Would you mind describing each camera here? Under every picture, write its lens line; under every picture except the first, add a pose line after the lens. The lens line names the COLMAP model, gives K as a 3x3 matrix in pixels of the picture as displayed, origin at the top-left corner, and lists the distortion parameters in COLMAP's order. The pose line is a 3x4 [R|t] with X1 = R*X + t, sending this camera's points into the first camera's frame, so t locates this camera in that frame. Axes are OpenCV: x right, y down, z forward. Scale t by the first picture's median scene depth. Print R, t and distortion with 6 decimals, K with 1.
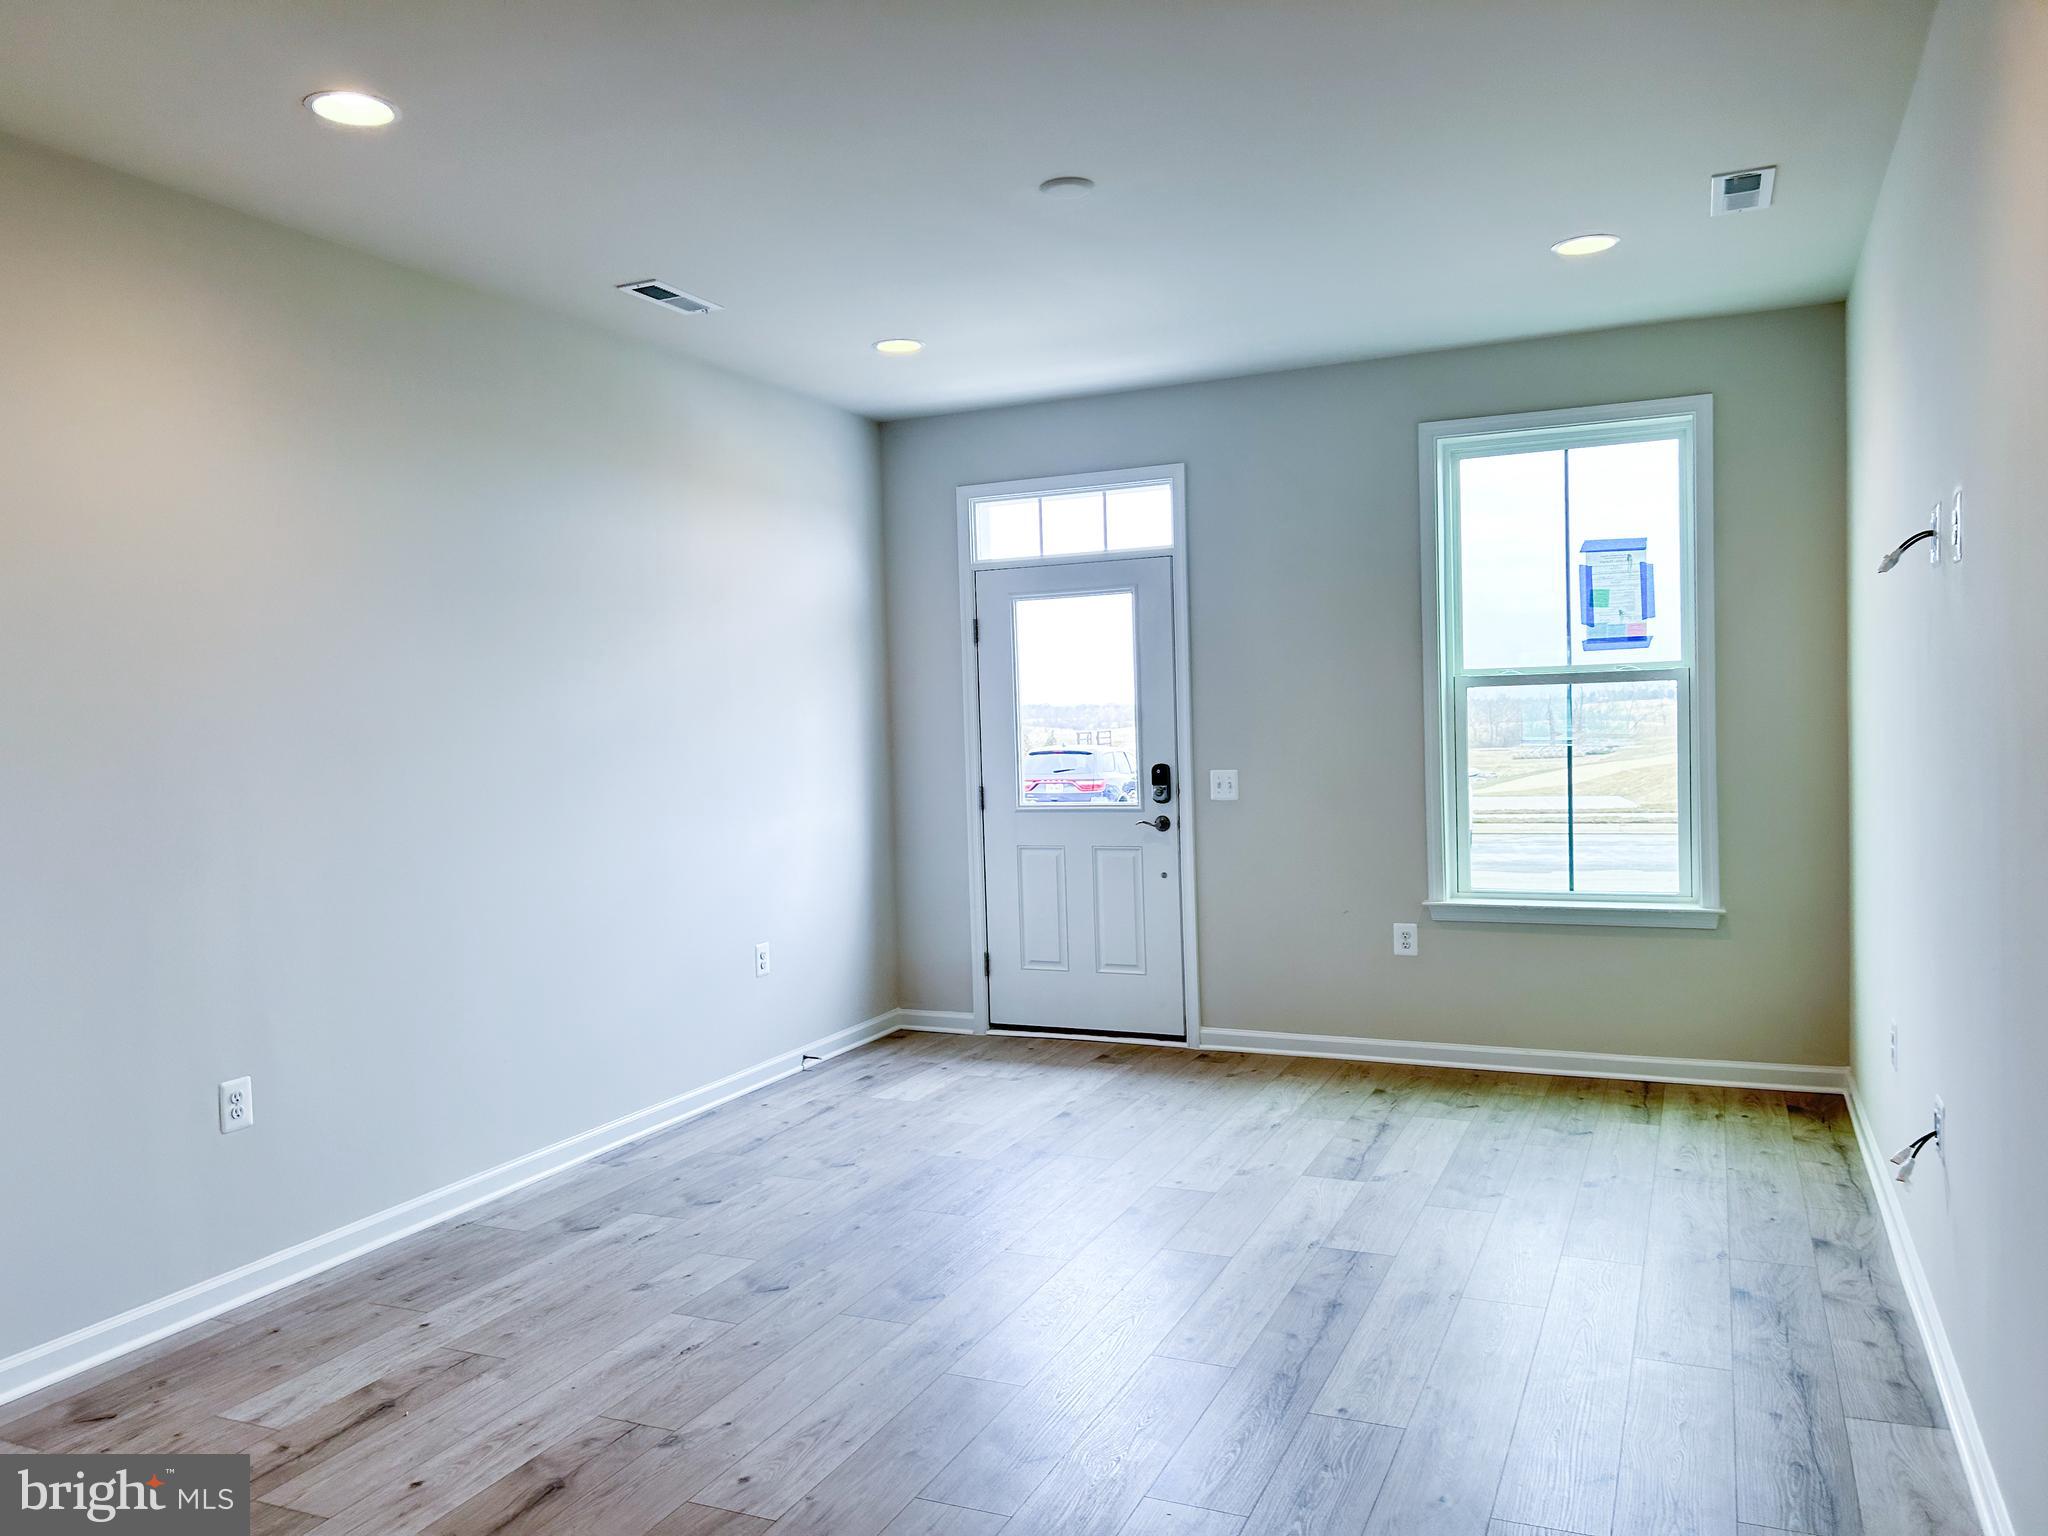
lens RADIAL K [[1516.7, 0, 1023.3], [0, 1516.7, 769.8], [0, 0, 1]] dist [-0.060166, -0.001023]
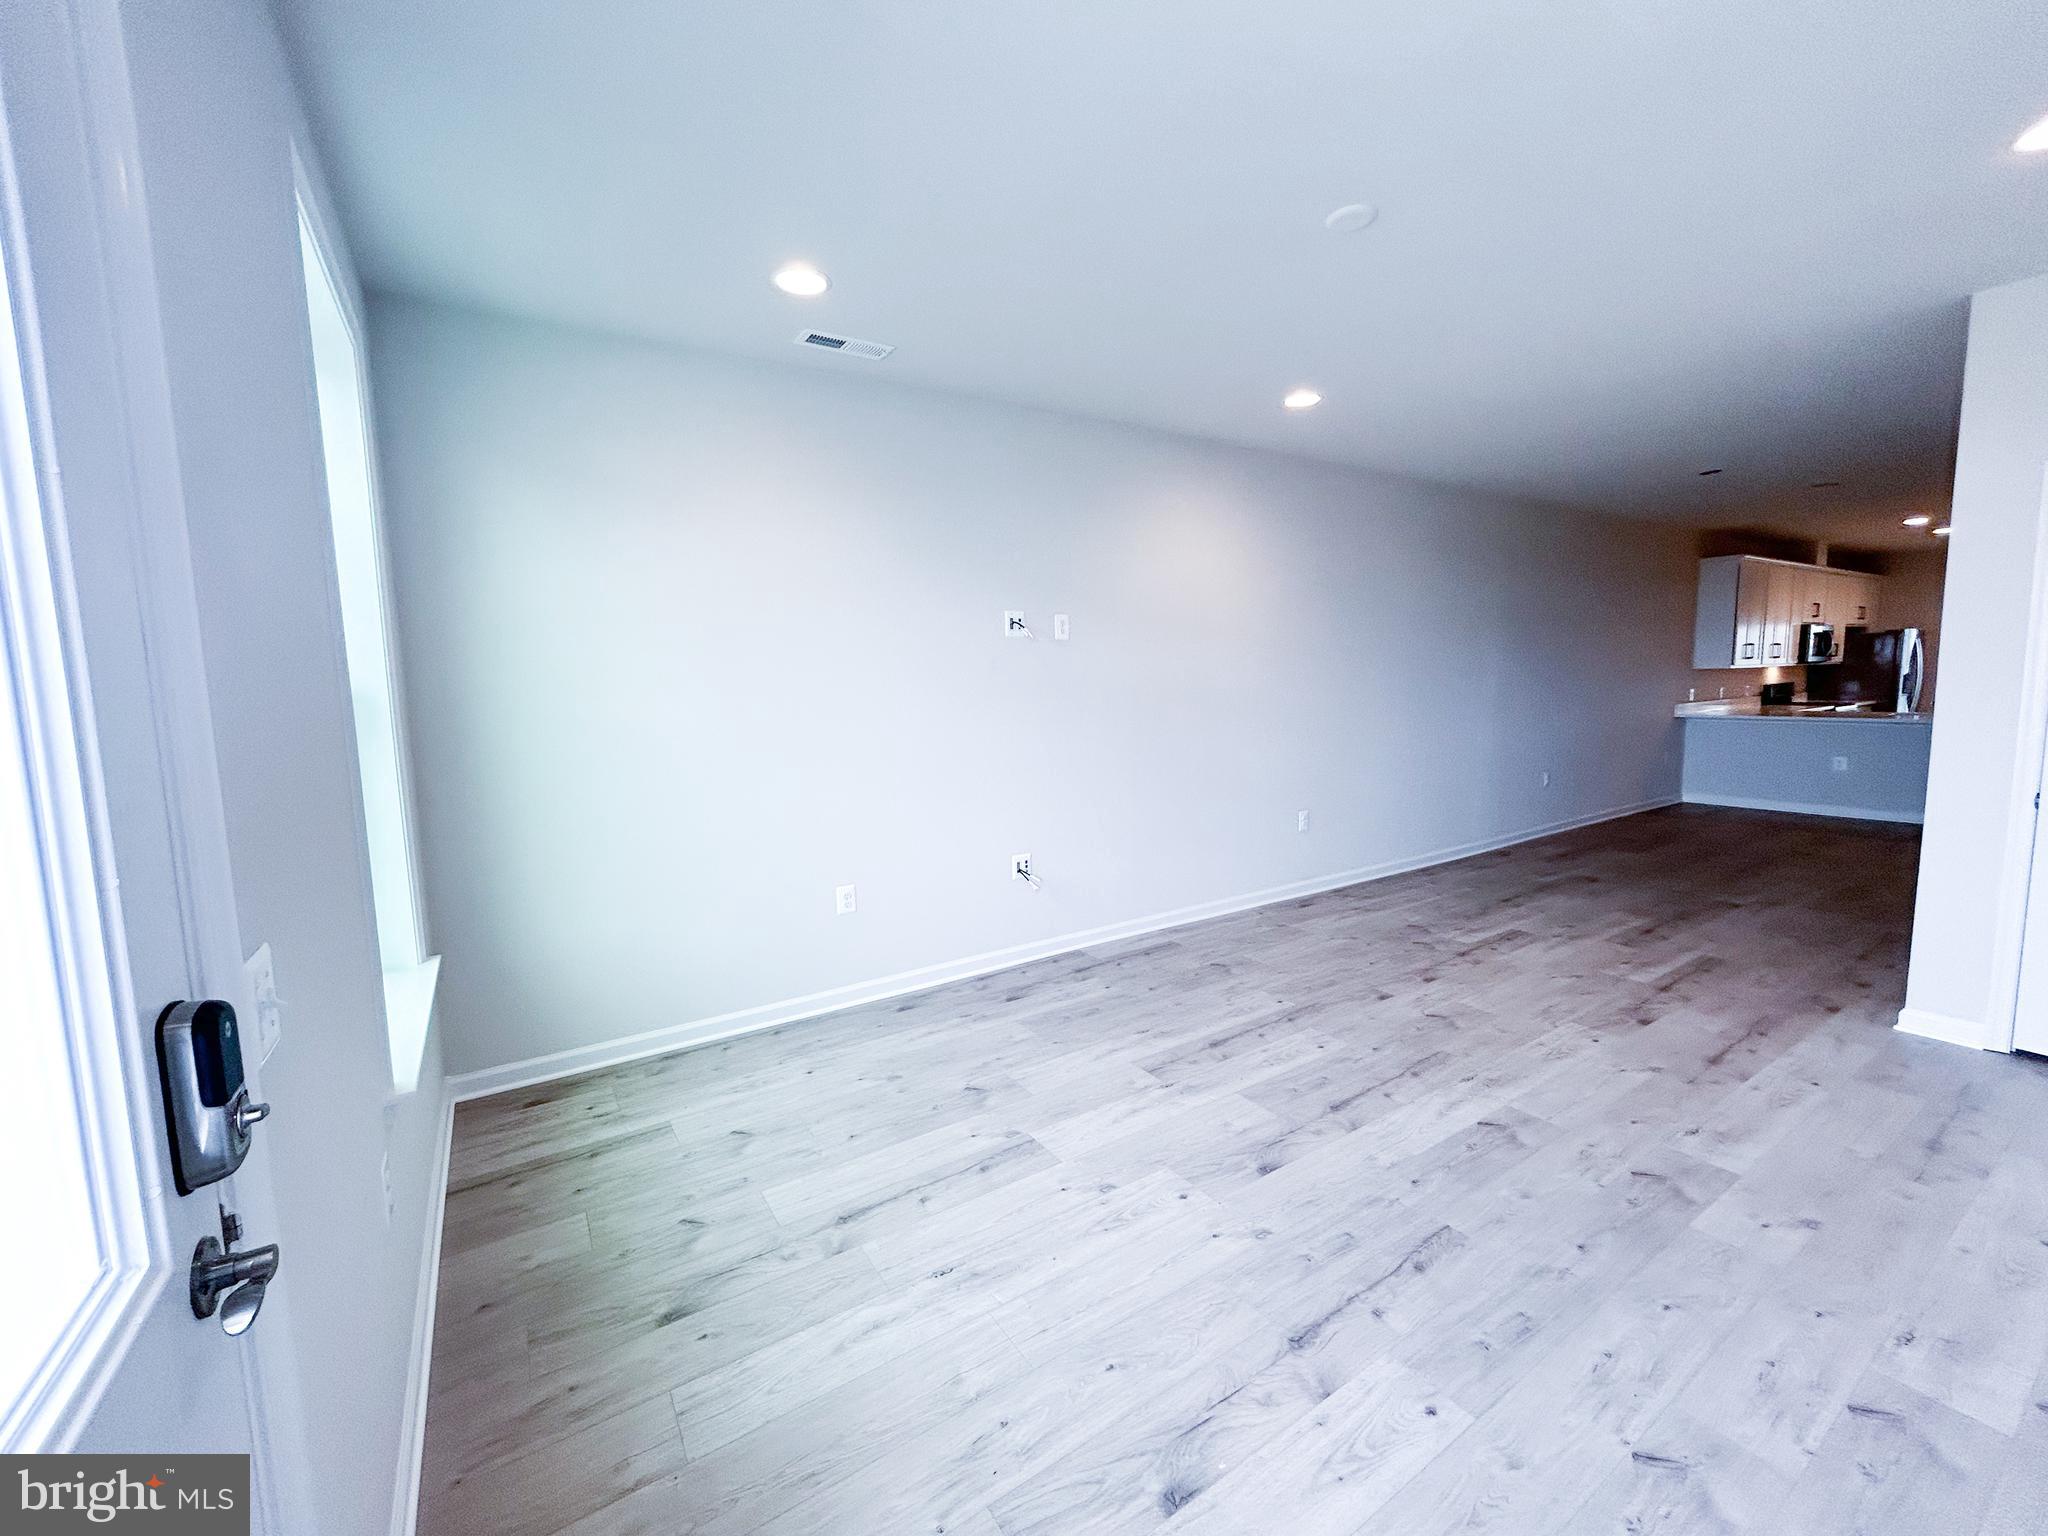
lens RADIAL K [[840.1, 0, 1026.2], [0, 840.1, 770.7], [0, 0, 1]] dist [-0.000844, -0.000593]
pose [[-0.838767, -0.010813, 0.544383, -0.093525], [0.067056, 0.990141, 0.122984, -0.056053], [-0.540346, 0.139659, -0.829772, 1.425068]]
